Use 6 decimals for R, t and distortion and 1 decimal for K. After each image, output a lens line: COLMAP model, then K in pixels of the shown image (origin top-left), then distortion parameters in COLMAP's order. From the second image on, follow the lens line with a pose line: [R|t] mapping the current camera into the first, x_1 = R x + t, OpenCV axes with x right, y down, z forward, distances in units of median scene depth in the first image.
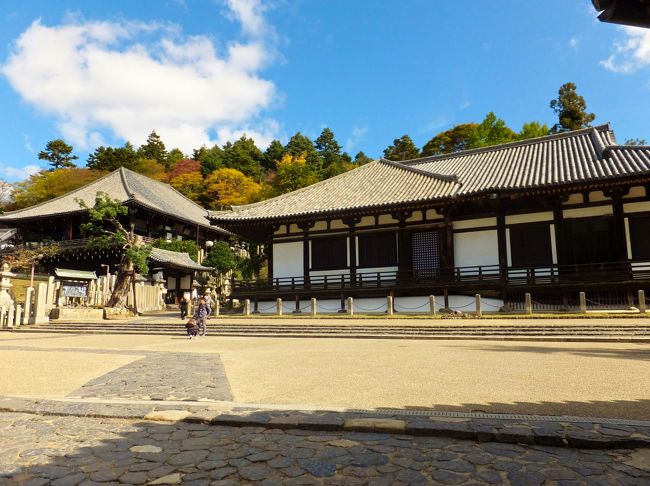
lens RADIAL K [[488.2, 0, 324.8], [0, 488.2, 244.6], [0, 0, 1]] dist [-0.001856, -0.009503]
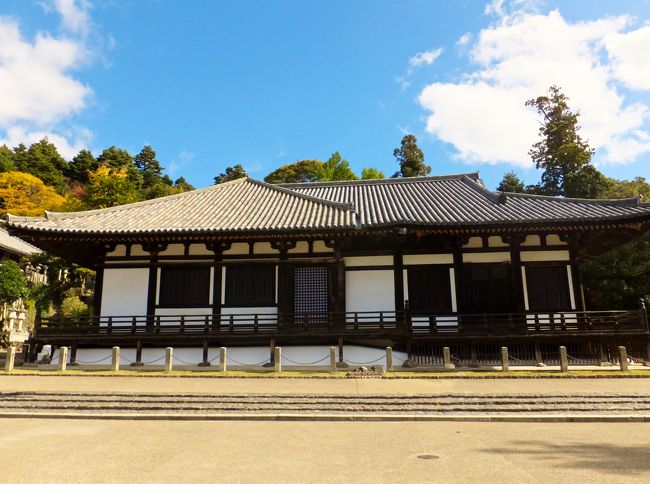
lens RADIAL K [[488.2, 0, 324.6], [0, 488.2, 240.0], [0, 0, 1]] dist [-0.001856, -0.009503]
pose [[0.923333, 0.089480, 0.373428, -0.084194], [-0.059314, 0.994034, -0.091531, 0.003365], [-0.379391, 0.062364, 0.923132, 0.204311]]
